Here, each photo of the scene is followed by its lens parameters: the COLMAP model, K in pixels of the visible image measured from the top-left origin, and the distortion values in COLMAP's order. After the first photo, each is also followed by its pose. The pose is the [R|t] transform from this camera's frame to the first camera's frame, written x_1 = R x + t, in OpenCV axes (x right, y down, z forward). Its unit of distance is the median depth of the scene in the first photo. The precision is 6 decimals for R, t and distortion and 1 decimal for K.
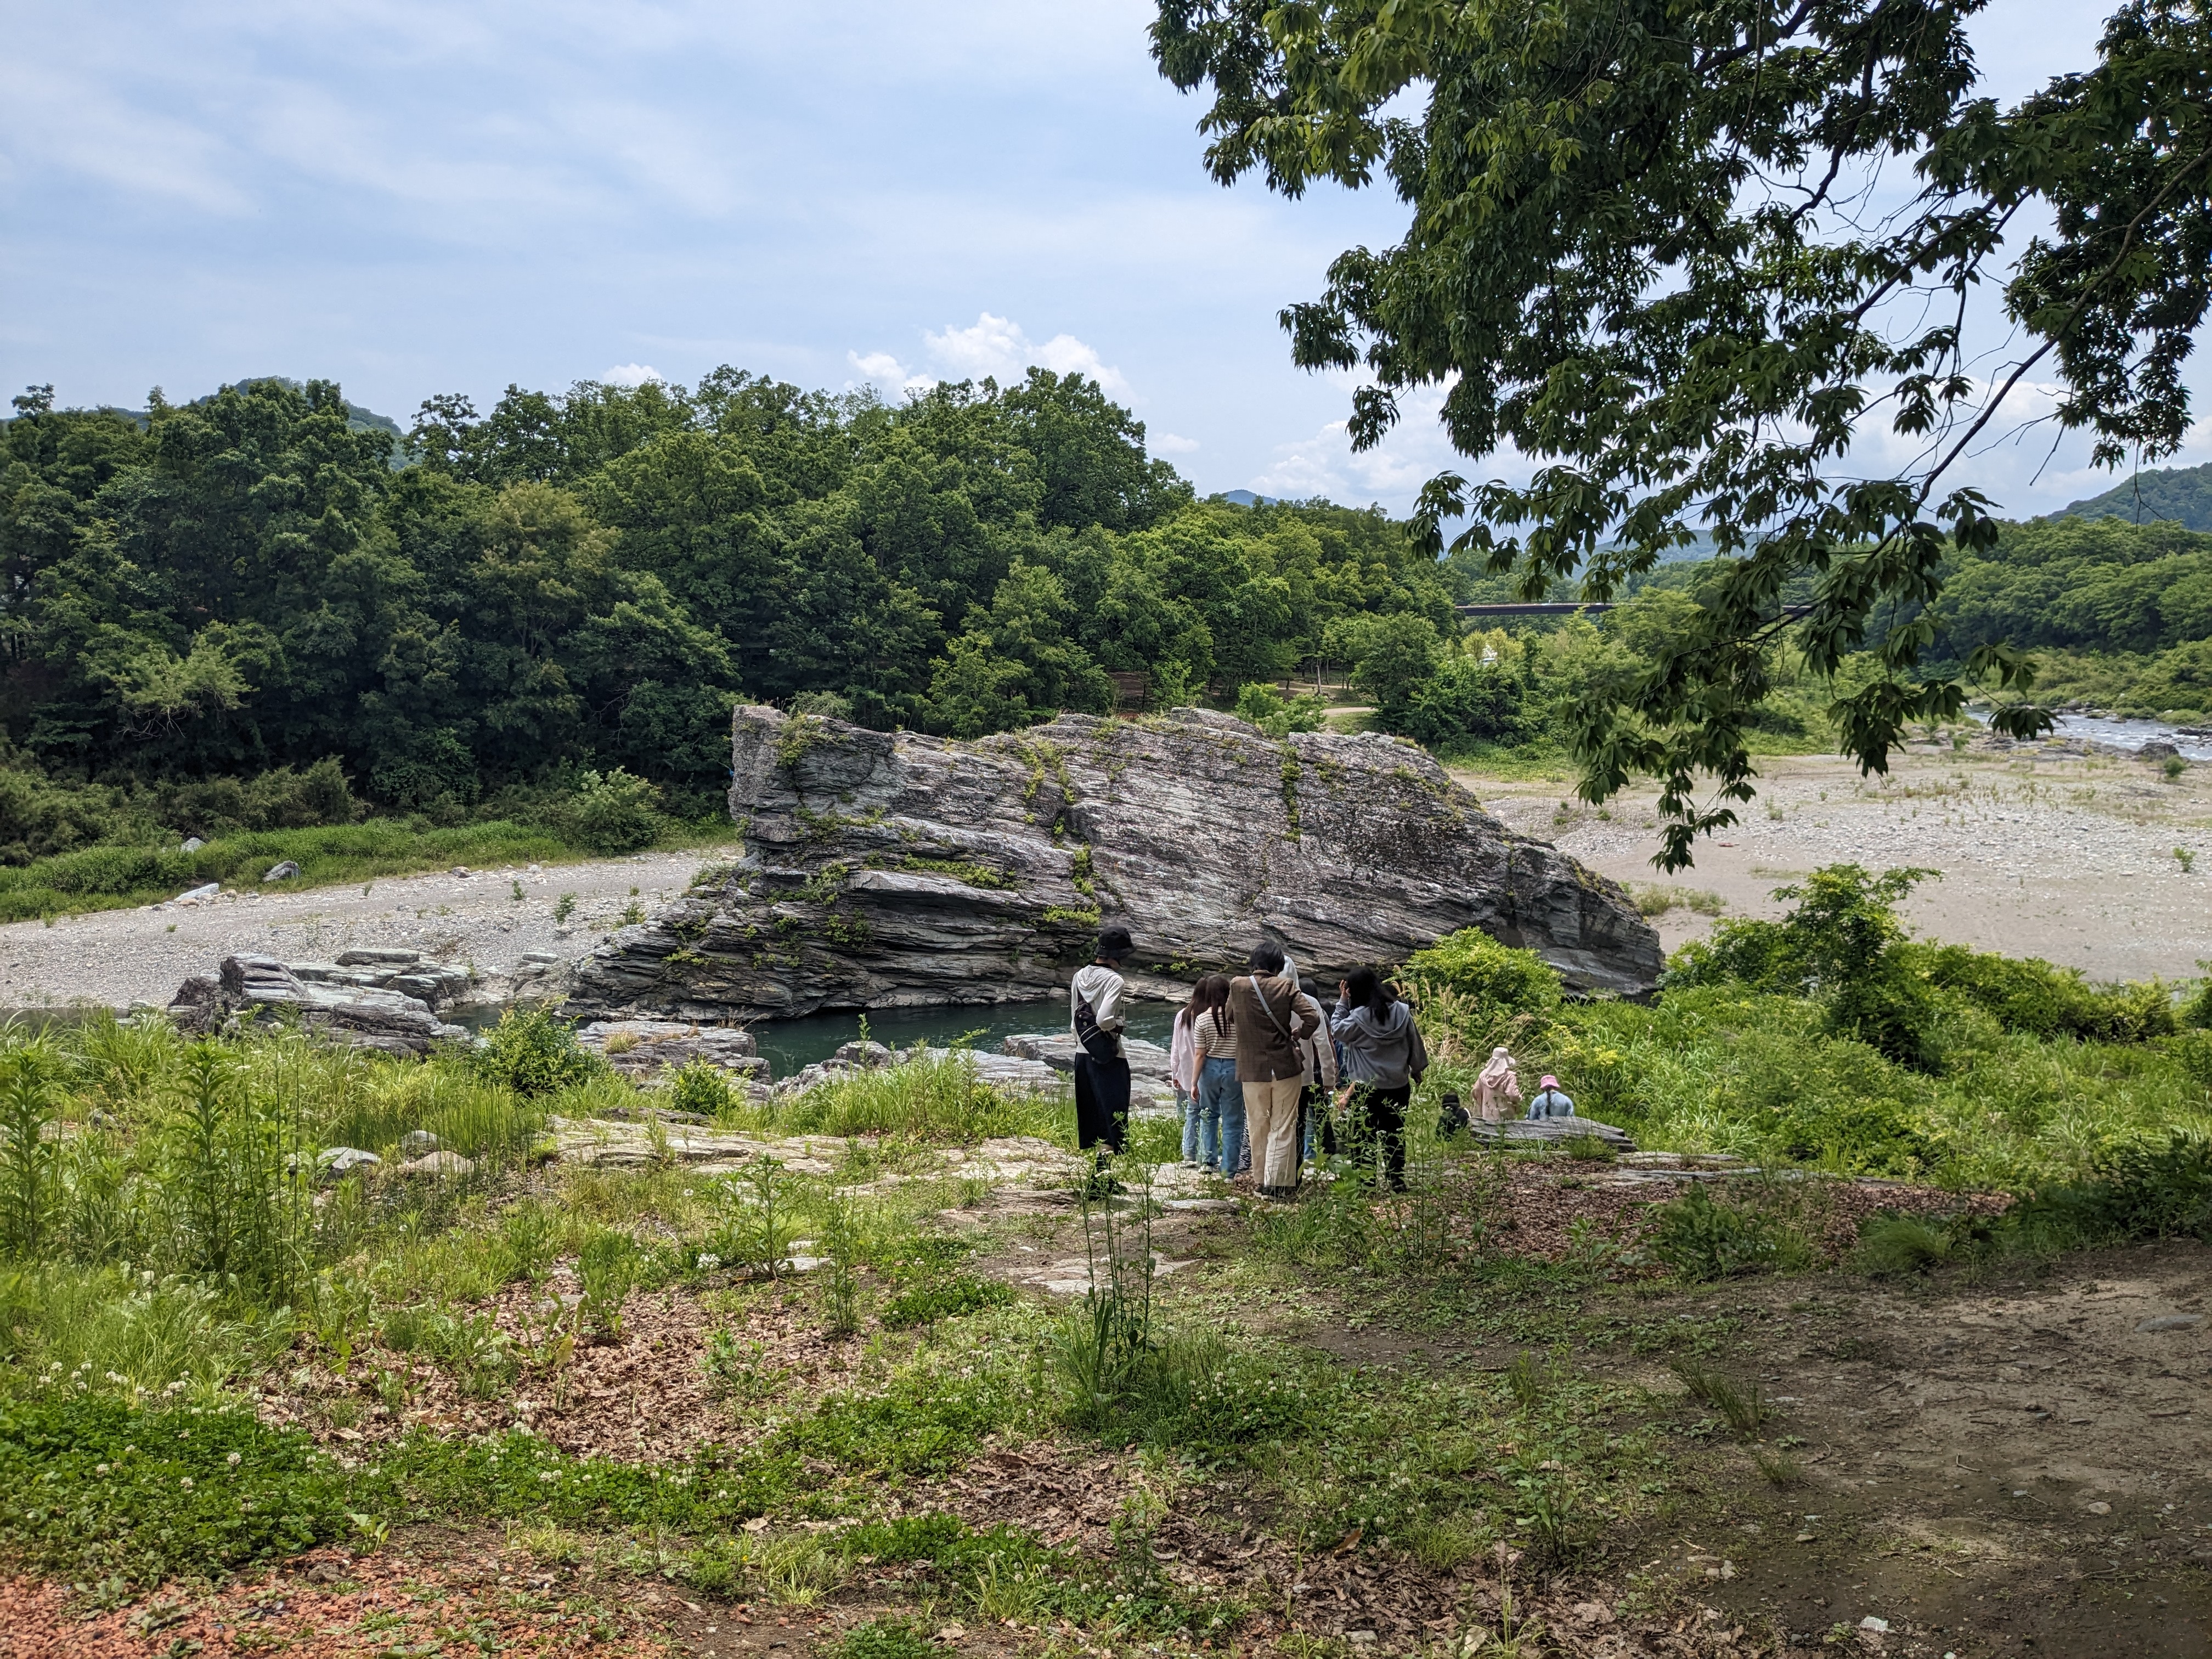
lens RADIAL K [[1690.4, 0, 1106.0], [0, 1690.4, 829.5], [0, 0, 1]] dist [0.147564, -0.252721]
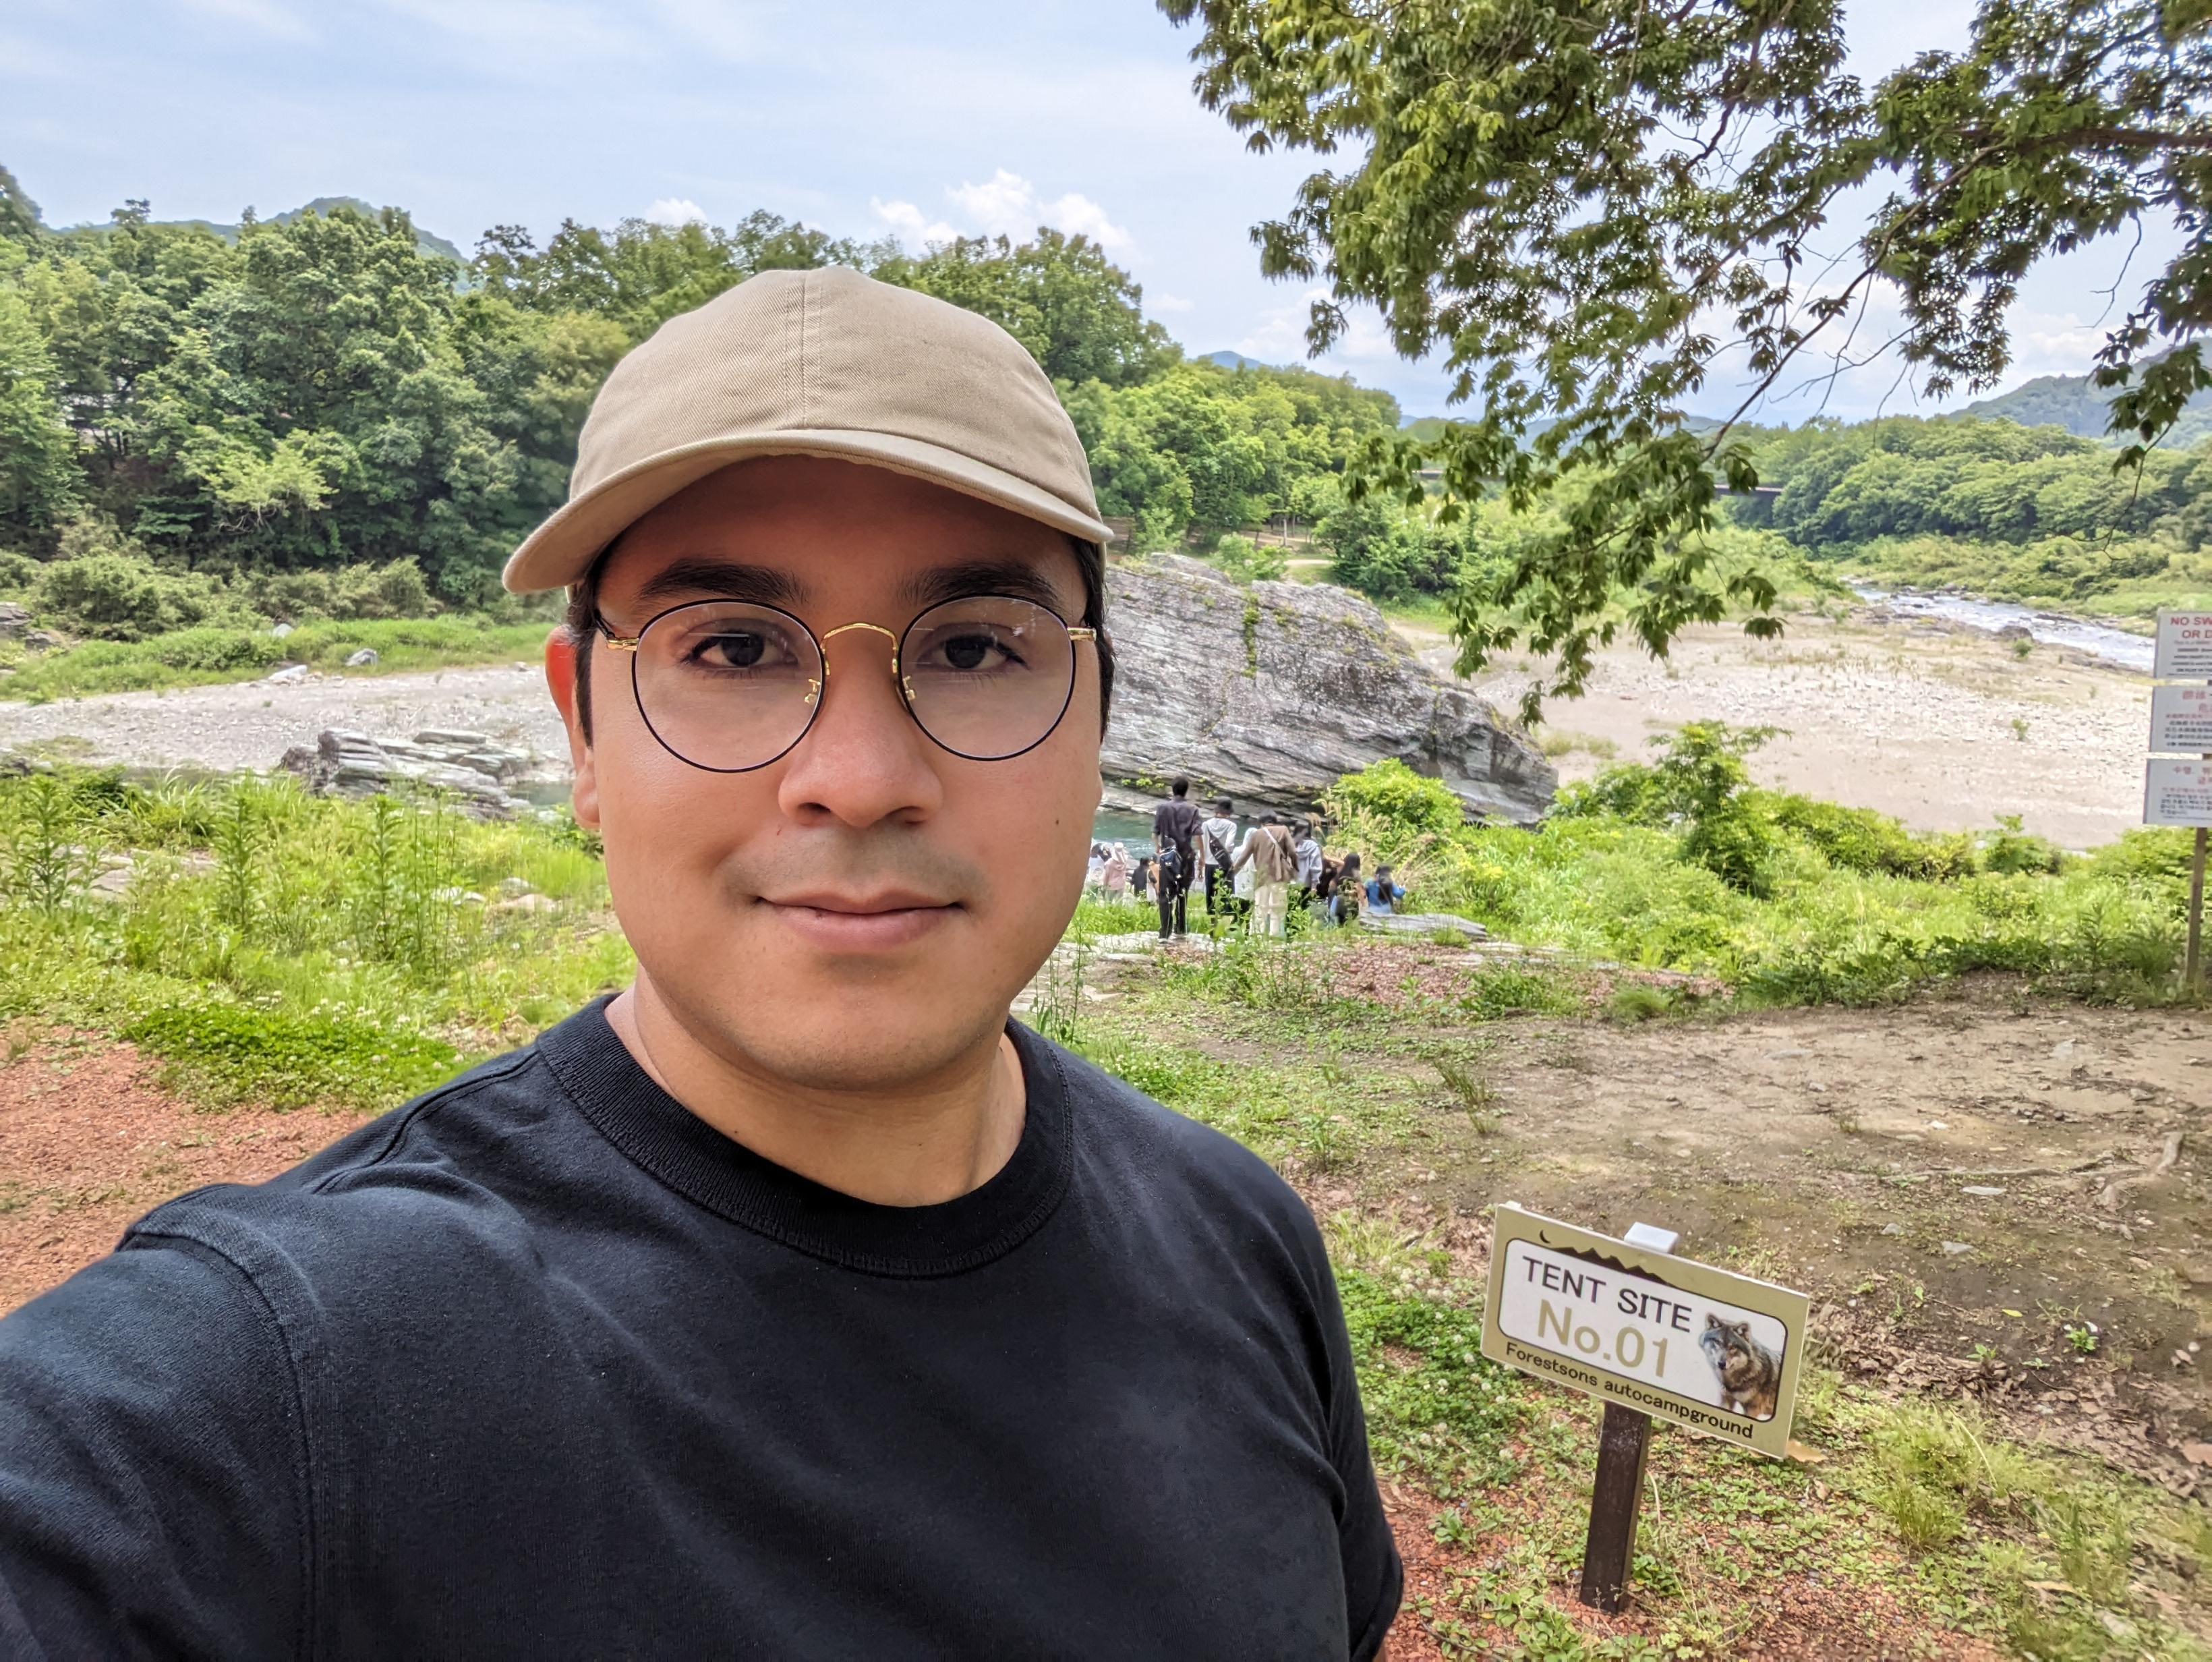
lens RADIAL K [[1702.8, 0, 1106.0], [0, 1702.8, 831.0], [0, 0, 1]] dist [0.030896, -0.004074]
pose [[0.998808, 0.048745, 0.002692, 0.014401], [-0.048753, 0.993047, 0.107148, -0.007754], [0.002549, -0.107152, 0.994239, -0.141248]]
